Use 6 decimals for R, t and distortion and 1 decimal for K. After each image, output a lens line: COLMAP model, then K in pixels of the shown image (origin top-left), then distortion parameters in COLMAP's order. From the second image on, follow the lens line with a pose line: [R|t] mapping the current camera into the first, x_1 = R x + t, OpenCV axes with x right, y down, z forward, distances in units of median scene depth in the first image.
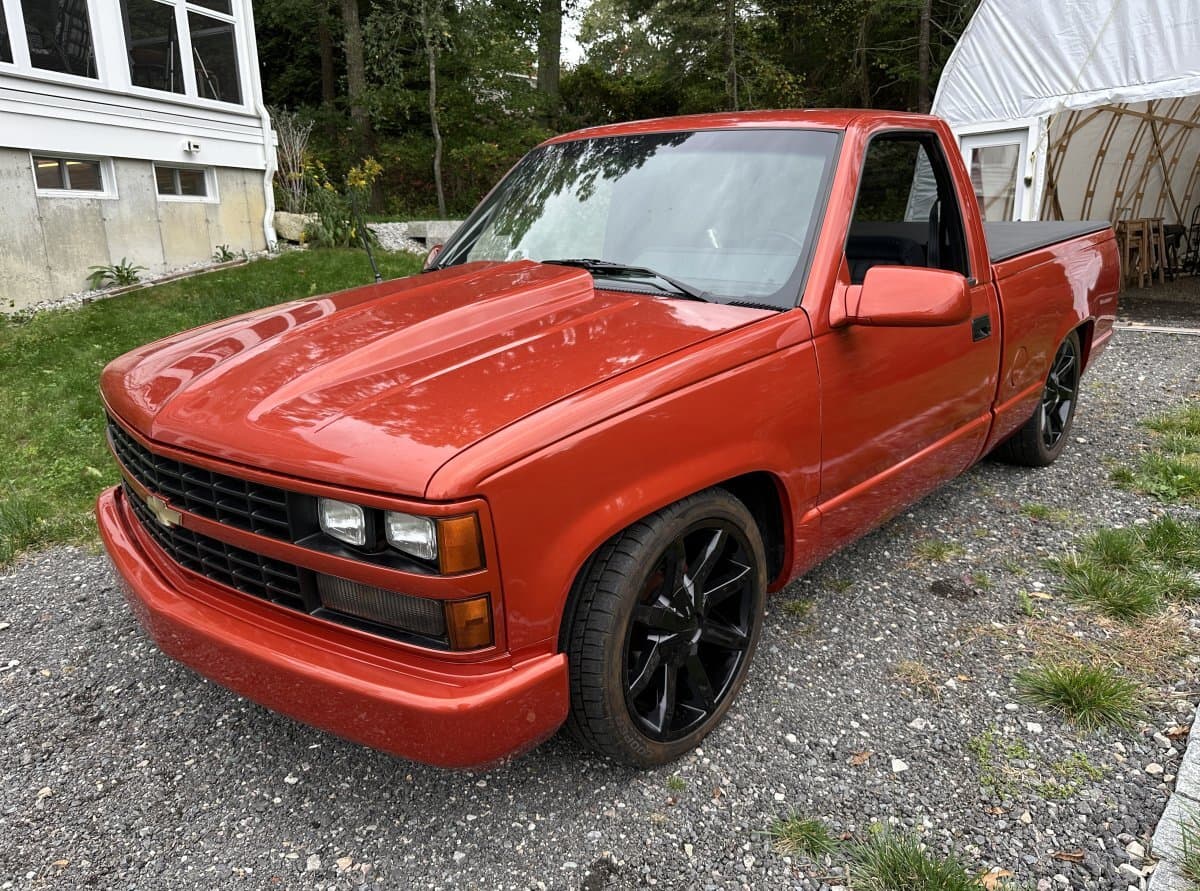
lens RADIAL K [[800.3, 0, 668.2], [0, 800.3, 442.3], [0, 0, 1]] dist [0.003847, -0.008970]
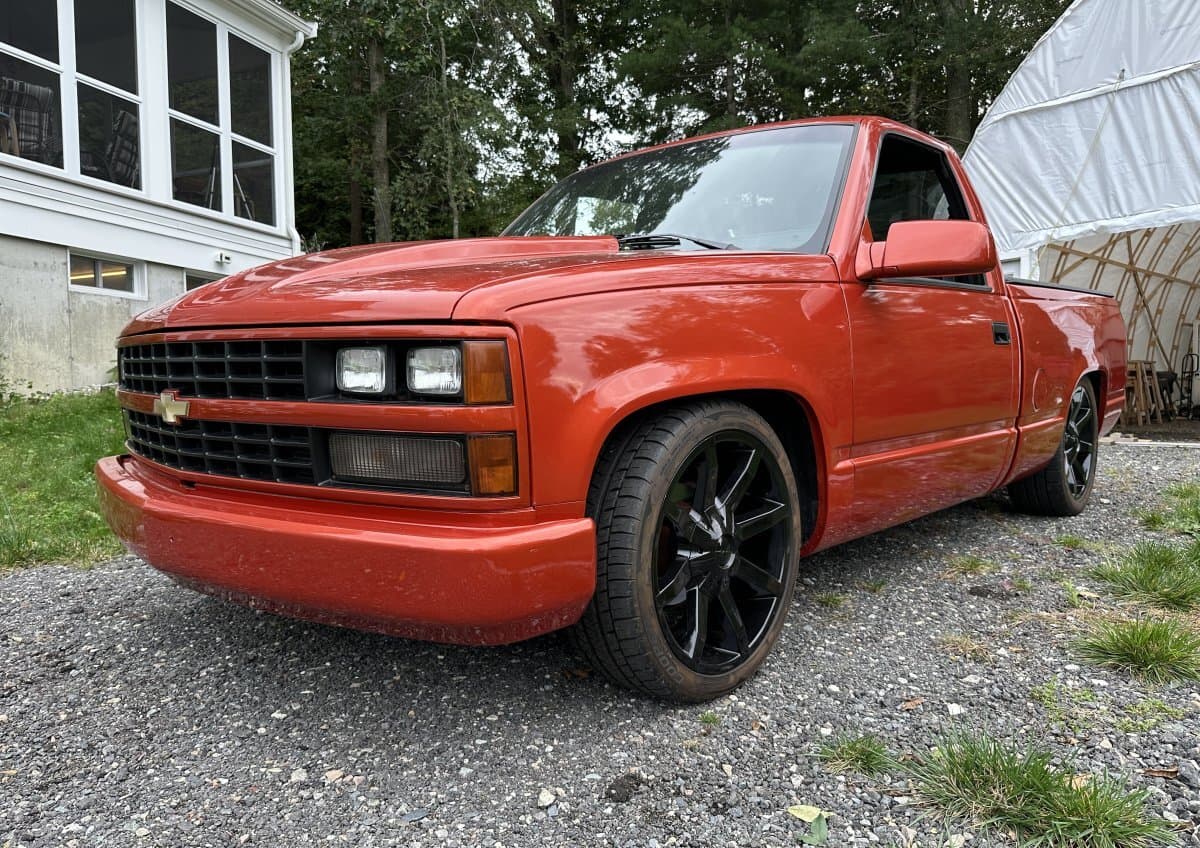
lens RADIAL K [[799.9, 0, 678.3], [0, 799.9, 459.3], [0, 0, 1]] dist [0.006188, -0.011373]
pose [[0.999988, -0.001452, 0.004756, -0.025065], [0.002287, 0.983540, -0.180676, 0.259838], [-0.004415, 0.180684, 0.983531, 0.058524]]
